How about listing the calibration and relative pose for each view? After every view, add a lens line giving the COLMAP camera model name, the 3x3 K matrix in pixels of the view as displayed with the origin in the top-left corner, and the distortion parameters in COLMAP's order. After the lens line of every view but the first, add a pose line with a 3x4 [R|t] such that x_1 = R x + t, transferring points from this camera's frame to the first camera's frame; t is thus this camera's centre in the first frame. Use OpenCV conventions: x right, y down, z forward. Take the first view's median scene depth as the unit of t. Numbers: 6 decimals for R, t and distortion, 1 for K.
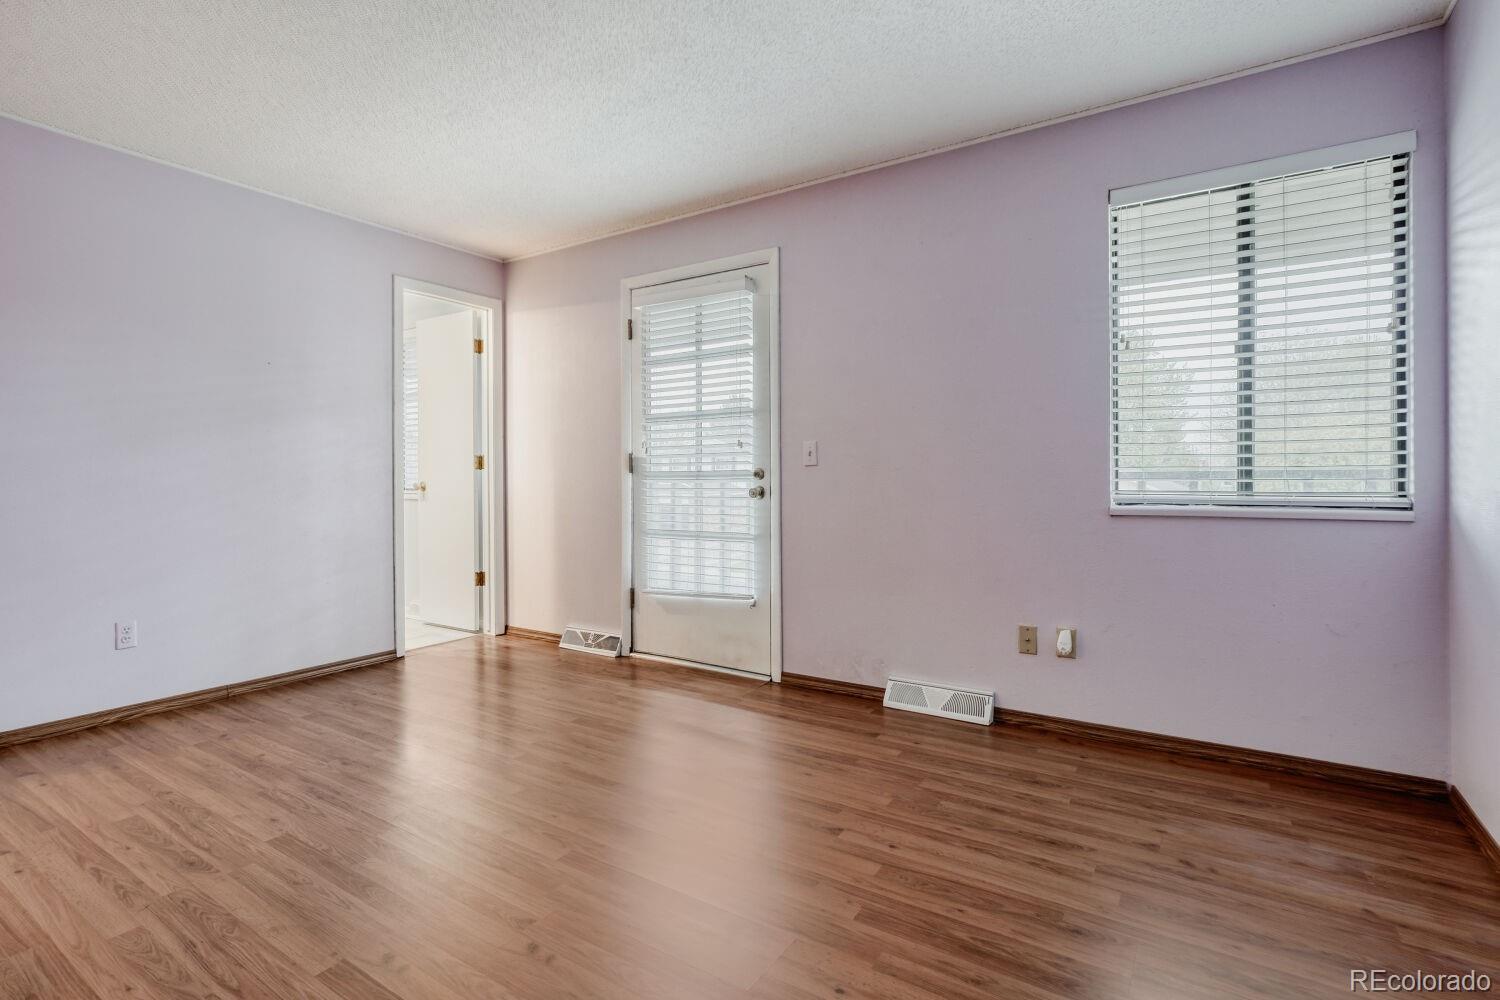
lens RADIAL K [[721.4, 0, 748.0], [0, 721.4, 481.2], [0, 0, 1]] dist [-0.015296, 0.003770]
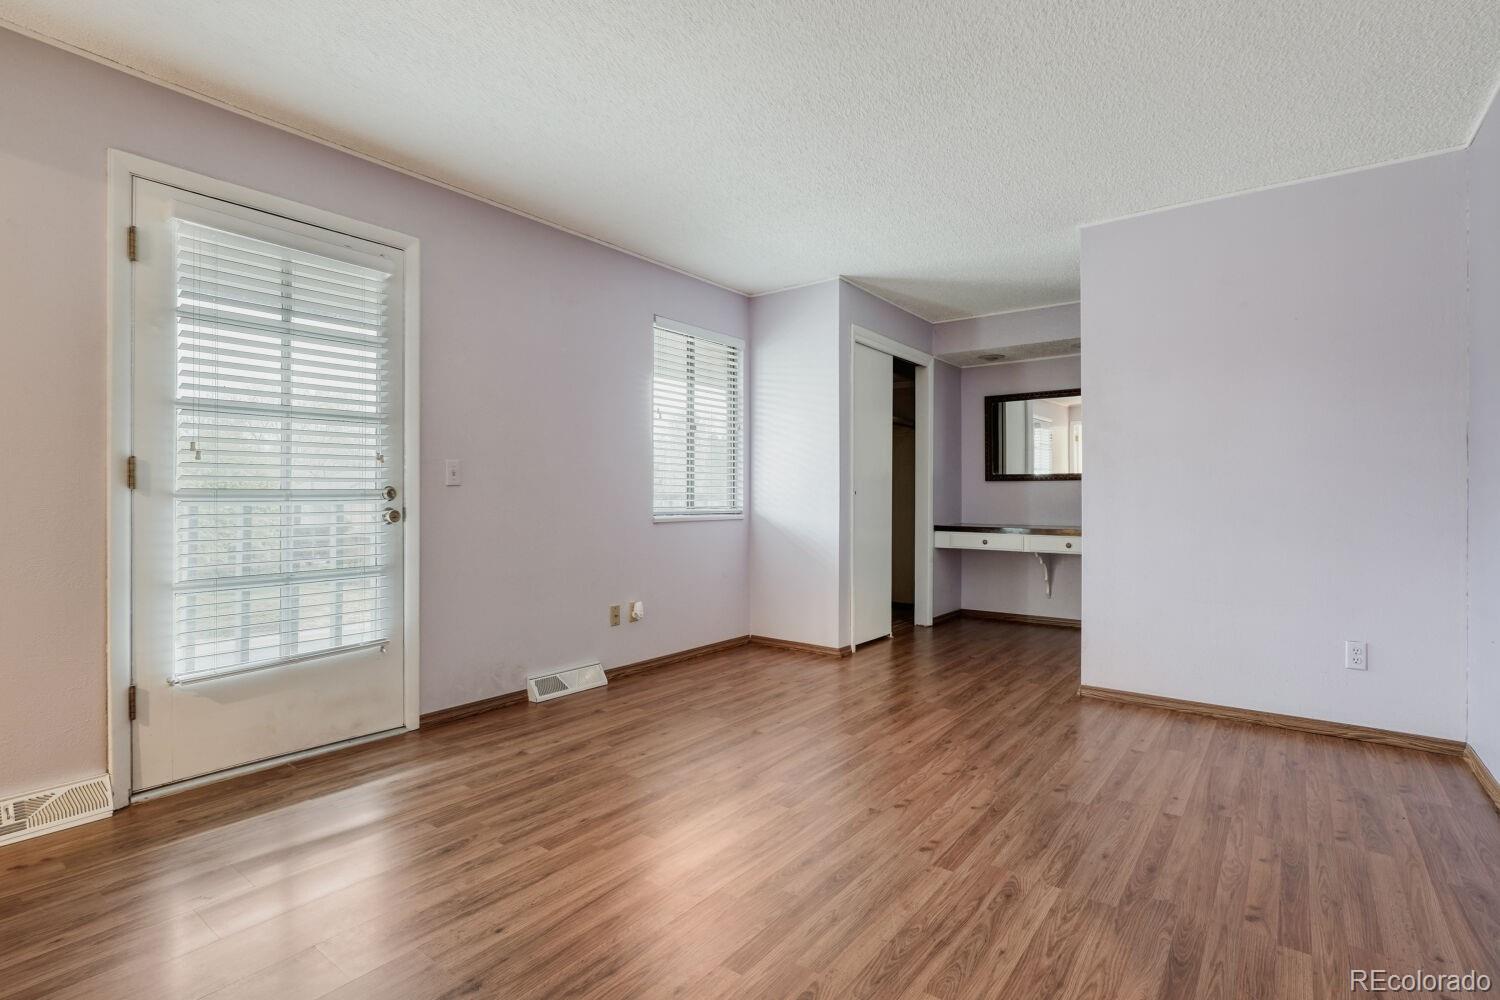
lens RADIAL K [[721.4, 0, 751.1], [0, 721.4, 502.5], [0, 0, 1]] dist [-0.015296, 0.003770]
pose [[0.073577, -0.006990, 0.997265, -0.976429], [-0.000398, 0.999975, 0.007039, -0.007763], [-0.997289, -0.000914, 0.073573, 0.630956]]
